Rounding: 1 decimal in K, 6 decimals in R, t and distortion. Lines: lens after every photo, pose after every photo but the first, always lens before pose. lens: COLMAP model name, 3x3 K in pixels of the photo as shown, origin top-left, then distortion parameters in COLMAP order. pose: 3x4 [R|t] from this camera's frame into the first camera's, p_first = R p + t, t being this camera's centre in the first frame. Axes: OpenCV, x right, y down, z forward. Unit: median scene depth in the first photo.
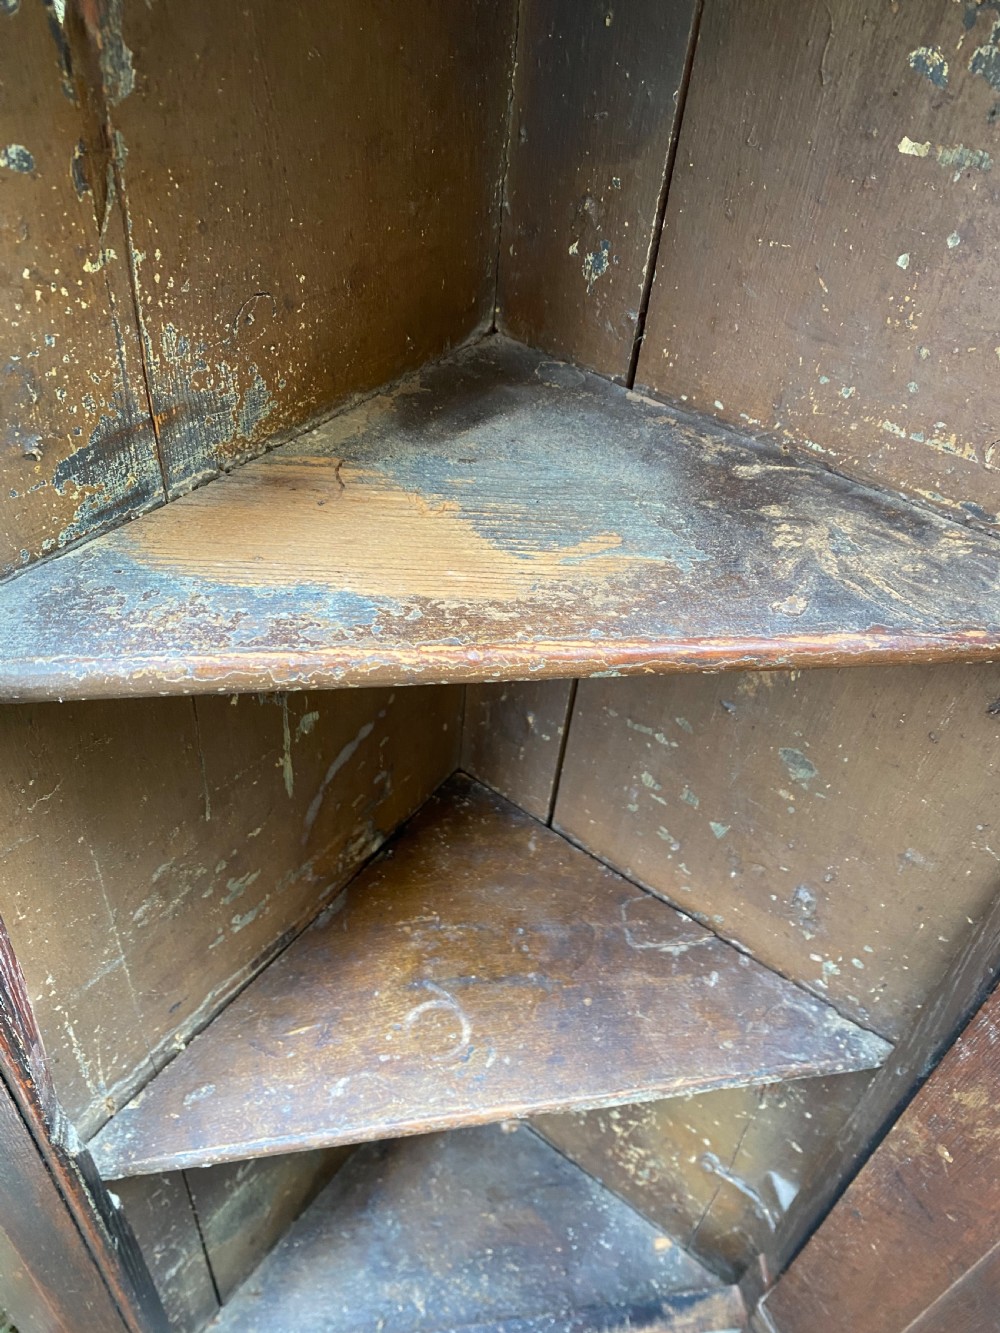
lens RADIAL K [[1025.5, 0, 495.1], [0, 1025.5, 663.8], [0, 0, 1]] dist [0.002109, -0.007591]
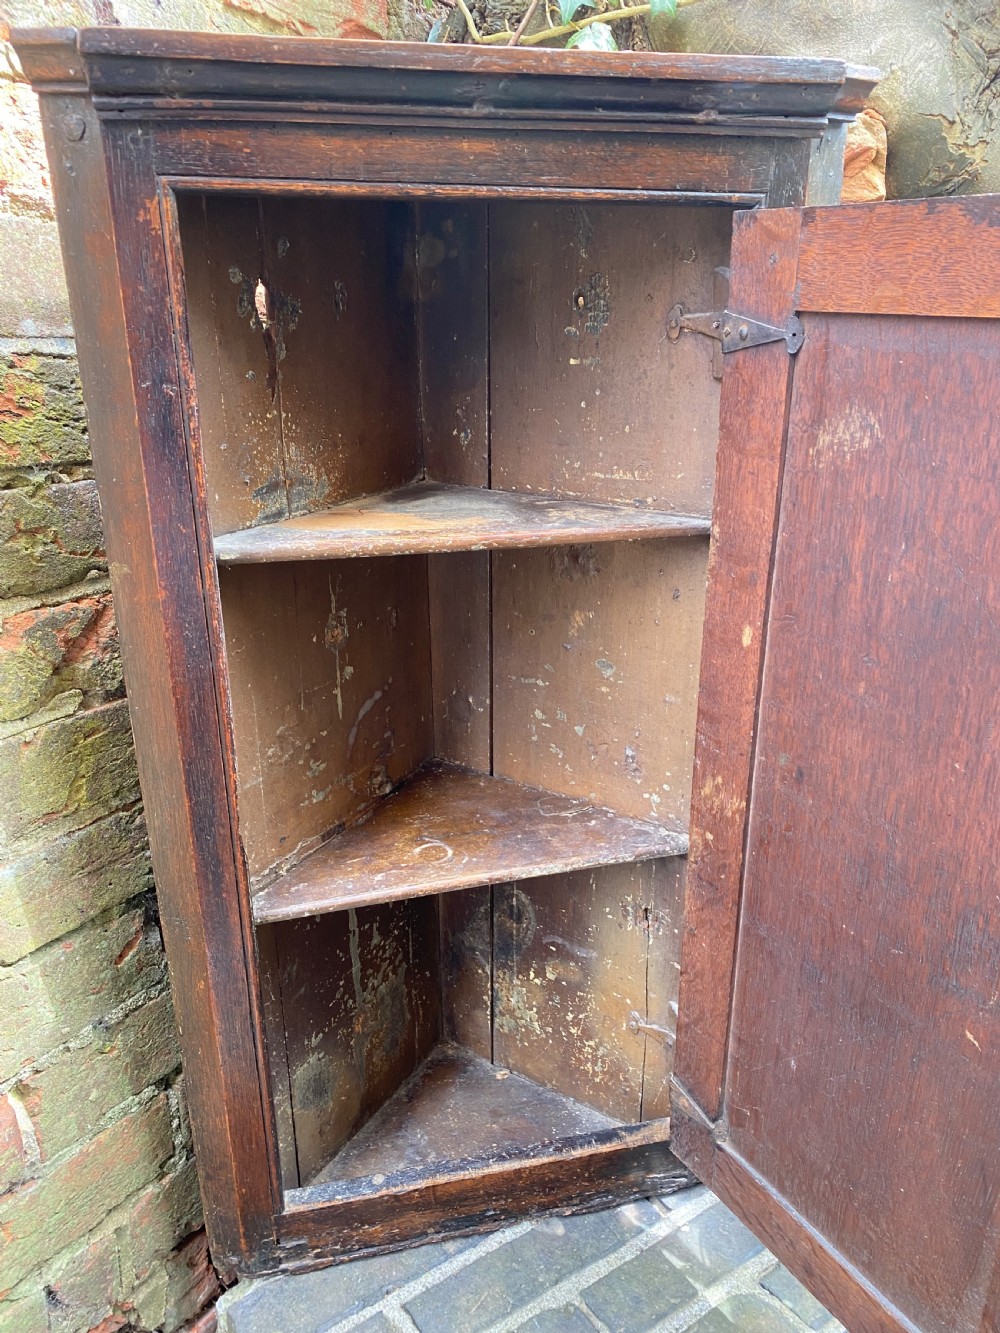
lens RADIAL K [[1025.5, 0, 498.6], [0, 1025.5, 689.5], [0, 0, 1]] dist [0.002109, -0.007591]
pose [[0.992803, -0.110103, 0.047106, 0.002822], [0.119605, 0.931415, -0.343746, 0.888500], [-0.006028, 0.346906, 0.937880, -0.894595]]
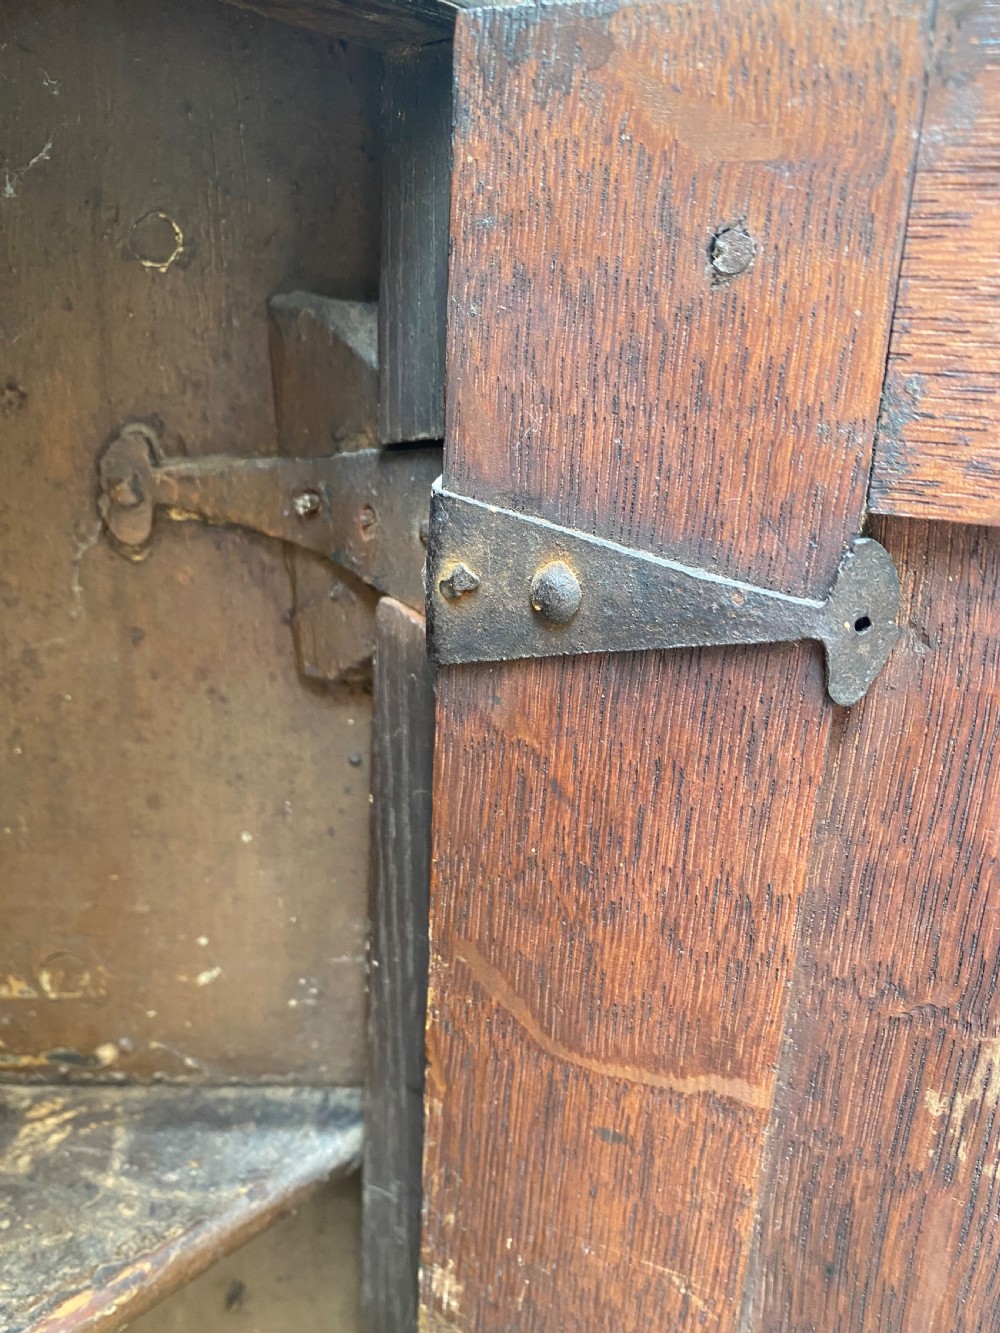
lens RADIAL K [[1025.5, 0, 487.8], [0, 1025.5, 660.5], [0, 0, 1]] dist [0.002109, -0.007591]
pose [[0.771351, -0.229746, 0.593494, 0.305835], [0.443146, 0.863227, -0.241786, -0.080042], [-0.456771, 0.449507, 0.767662, 0.212631]]
